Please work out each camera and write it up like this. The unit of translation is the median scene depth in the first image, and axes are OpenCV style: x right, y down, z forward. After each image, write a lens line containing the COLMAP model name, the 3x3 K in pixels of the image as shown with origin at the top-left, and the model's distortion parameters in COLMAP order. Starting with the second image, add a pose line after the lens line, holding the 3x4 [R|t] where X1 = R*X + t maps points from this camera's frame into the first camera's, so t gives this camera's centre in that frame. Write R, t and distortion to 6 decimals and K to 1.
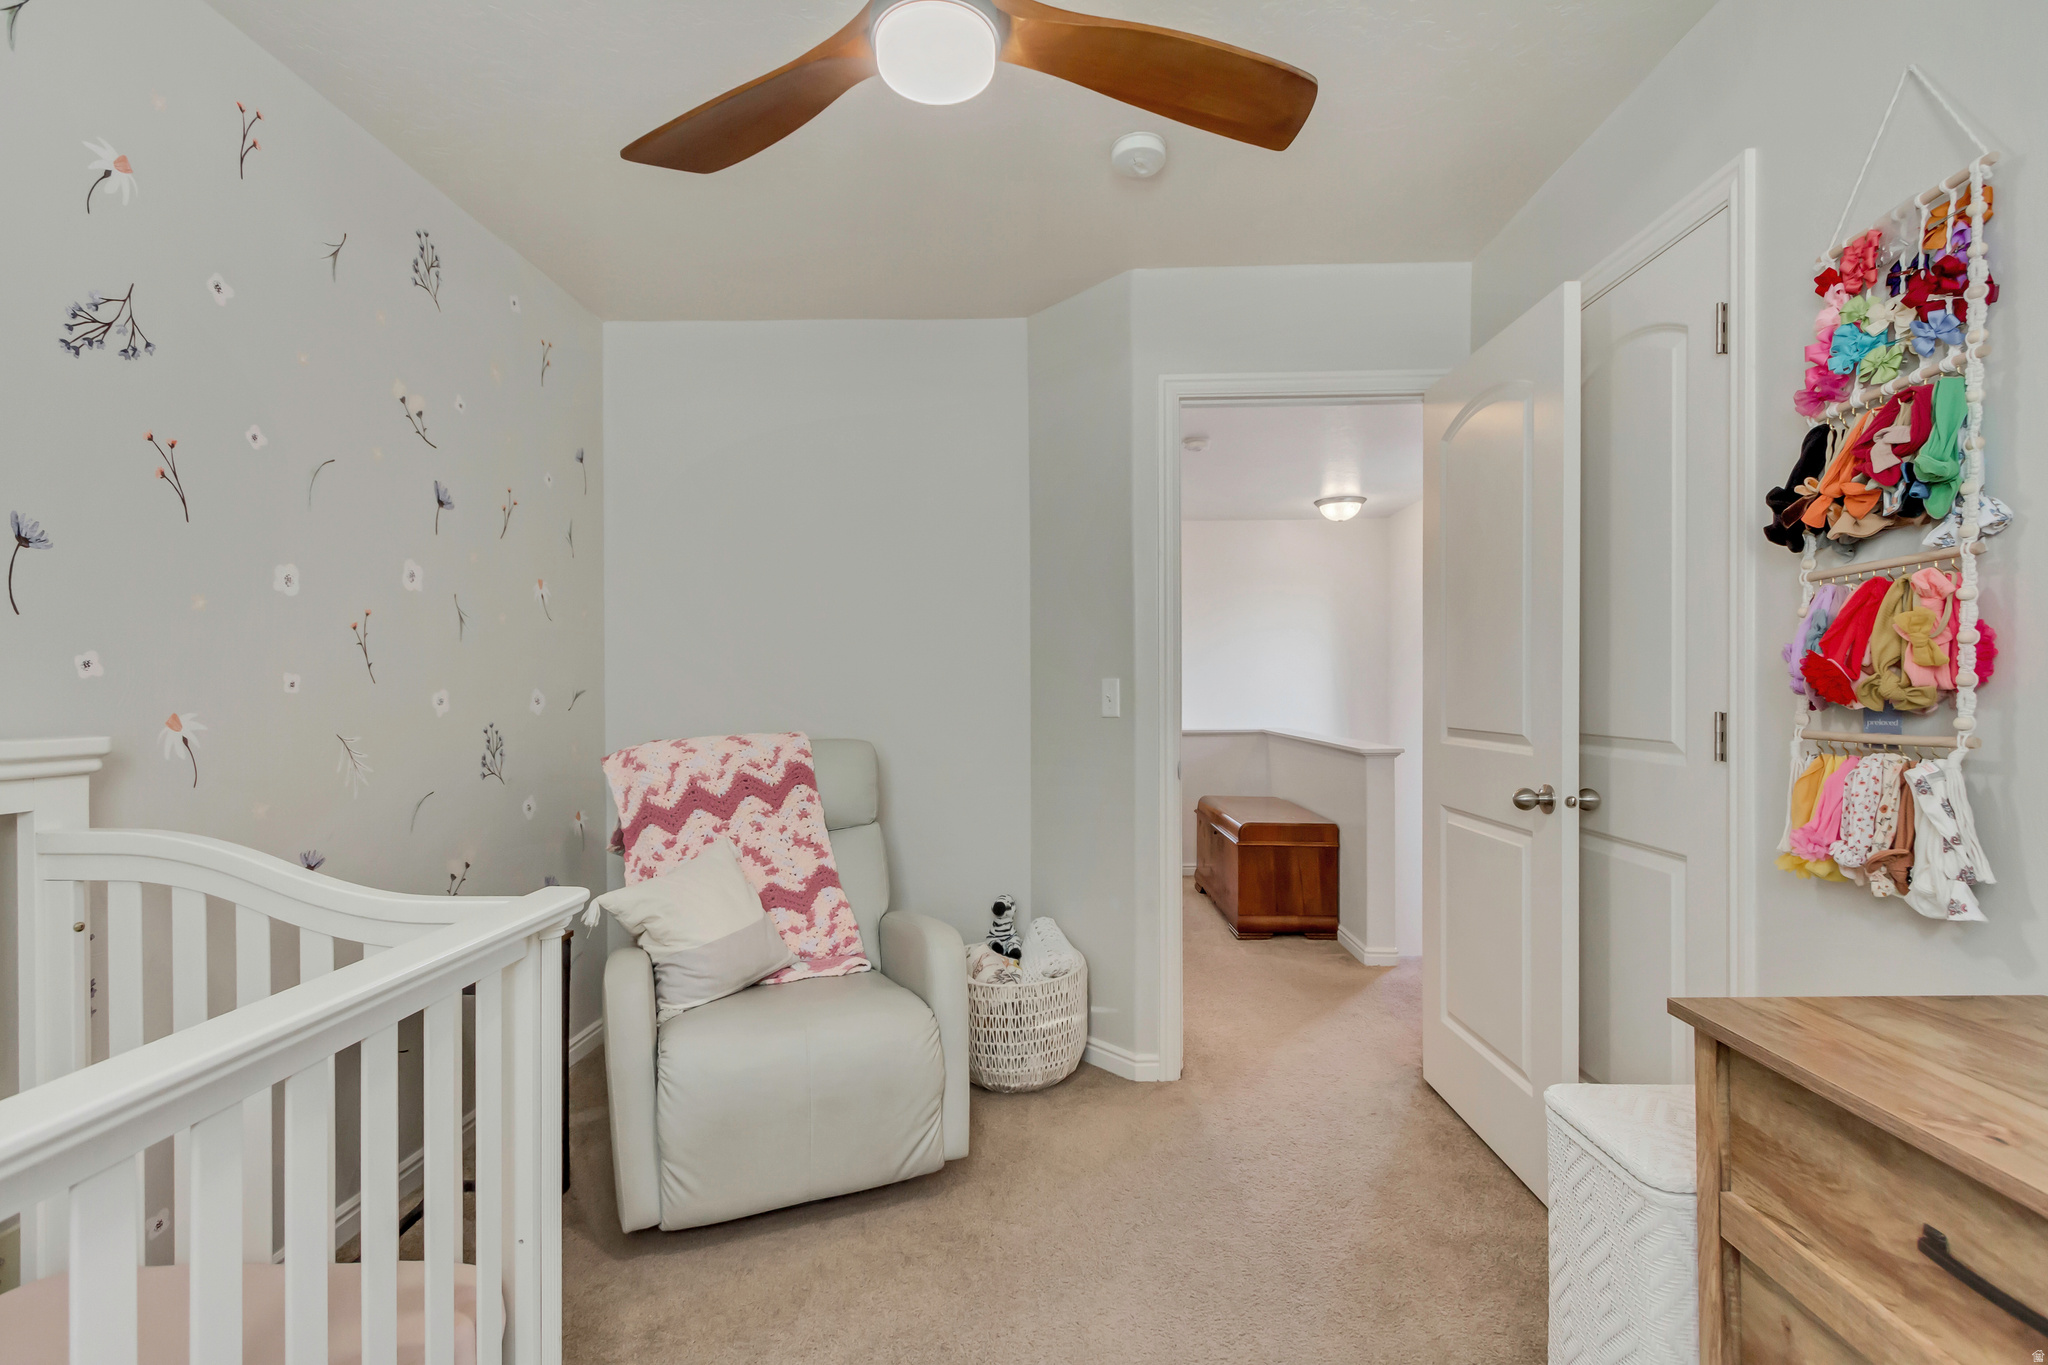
lens RADIAL K [[957.5, 0, 1022.9], [0, 957.5, 688.5], [0, 0, 1]] dist [0.012213, -0.003904]
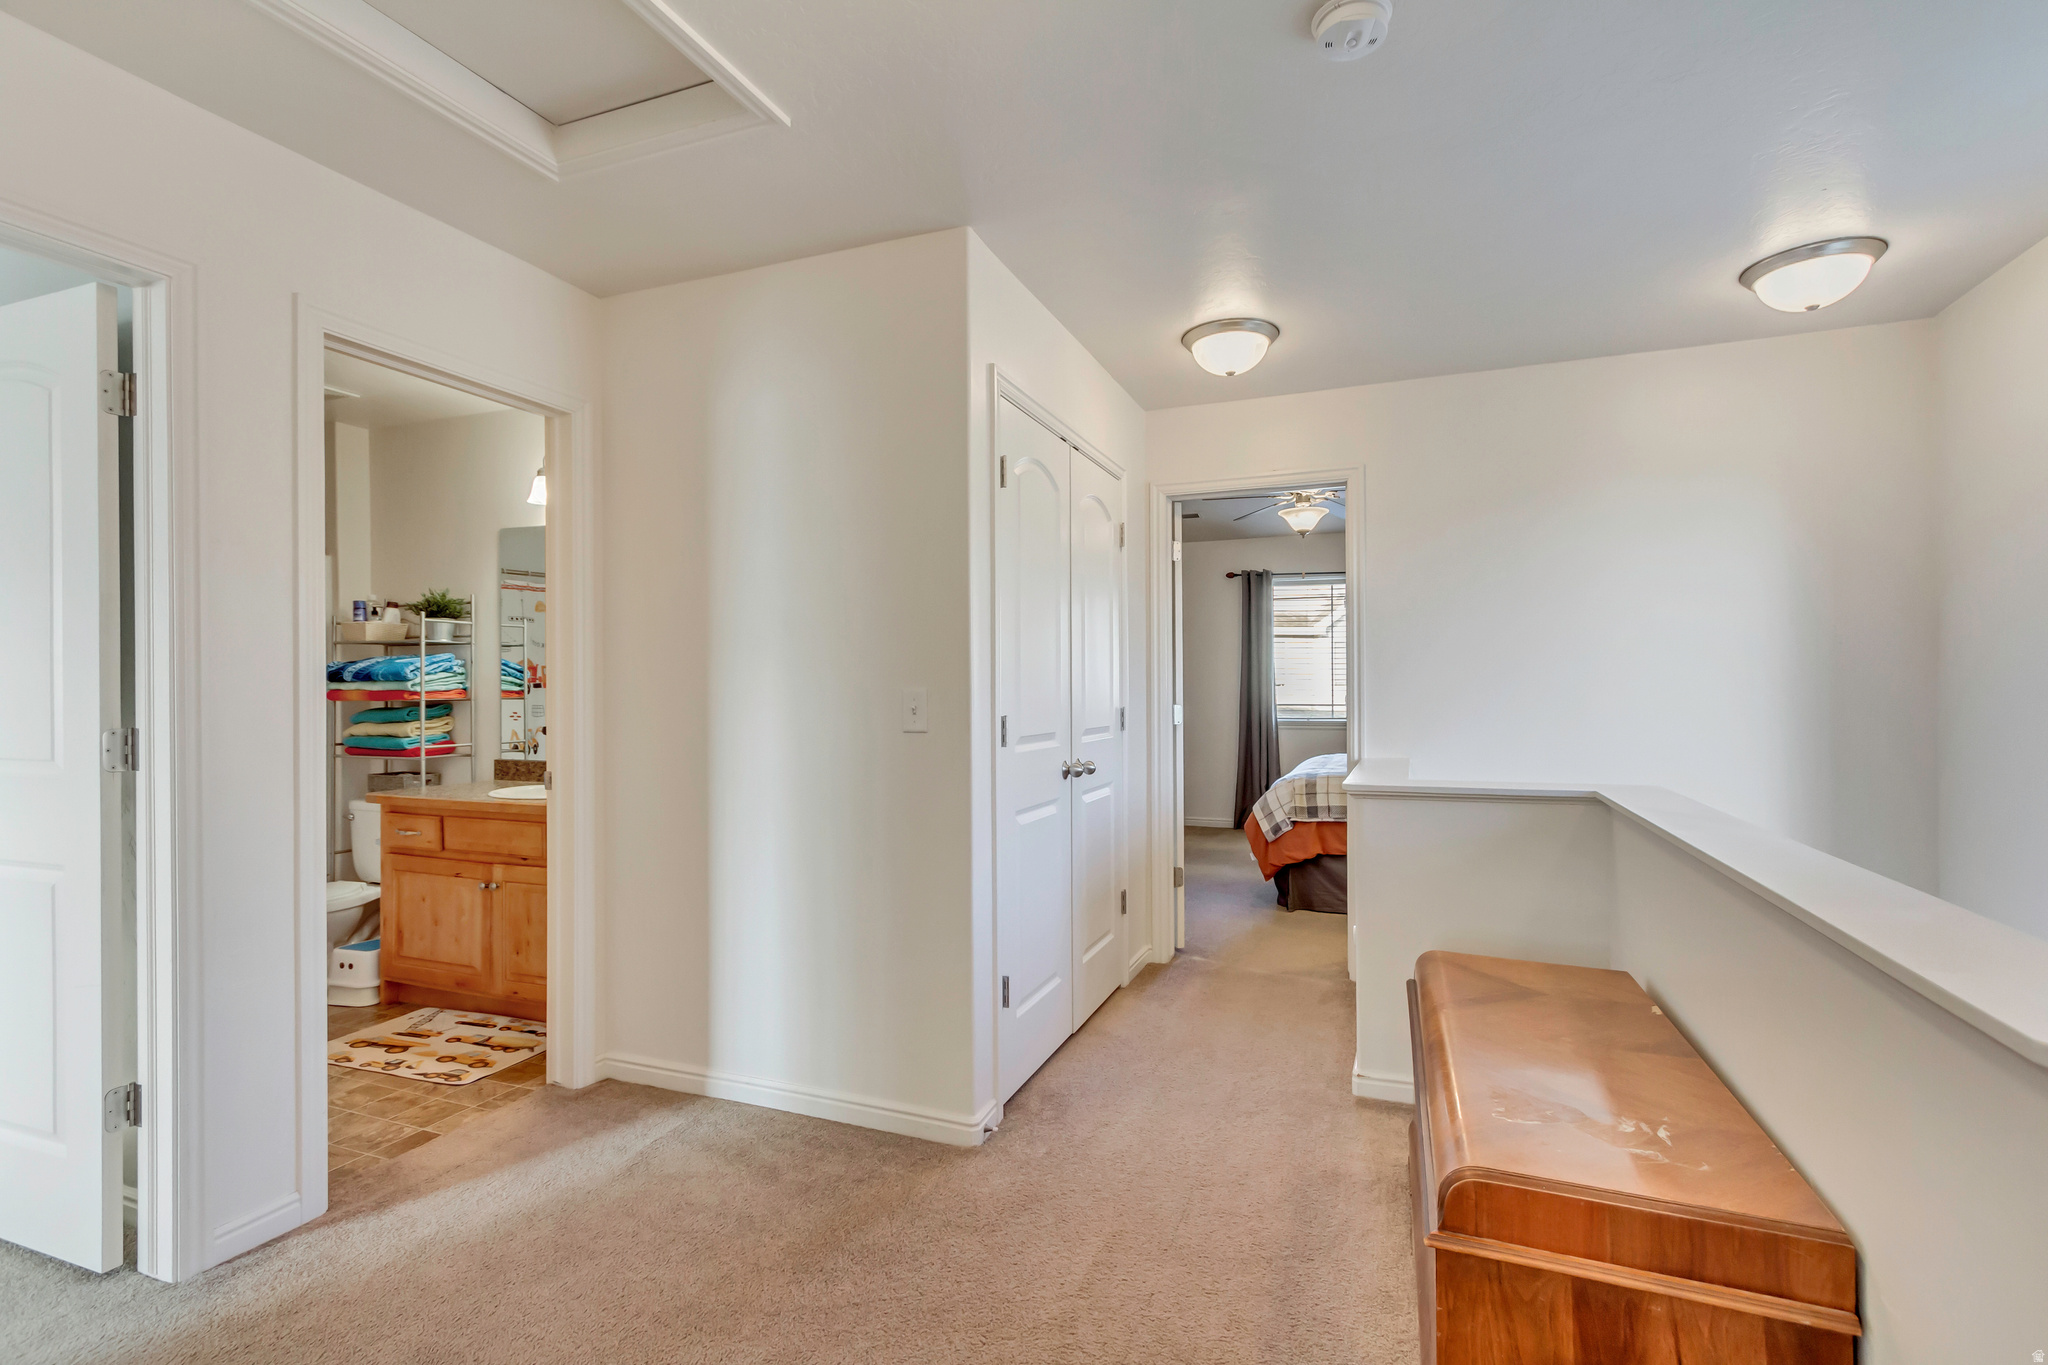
lens RADIAL K [[957.5, 0, 1020.9], [0, 957.5, 679.7], [0, 0, 1]] dist [0.012213, -0.003904]
pose [[0.939557, -0.006723, -0.342327, 0.146427], [0.004292, 0.999960, -0.007856, -0.005697], [0.342367, 0.005912, 0.939548, 0.478668]]
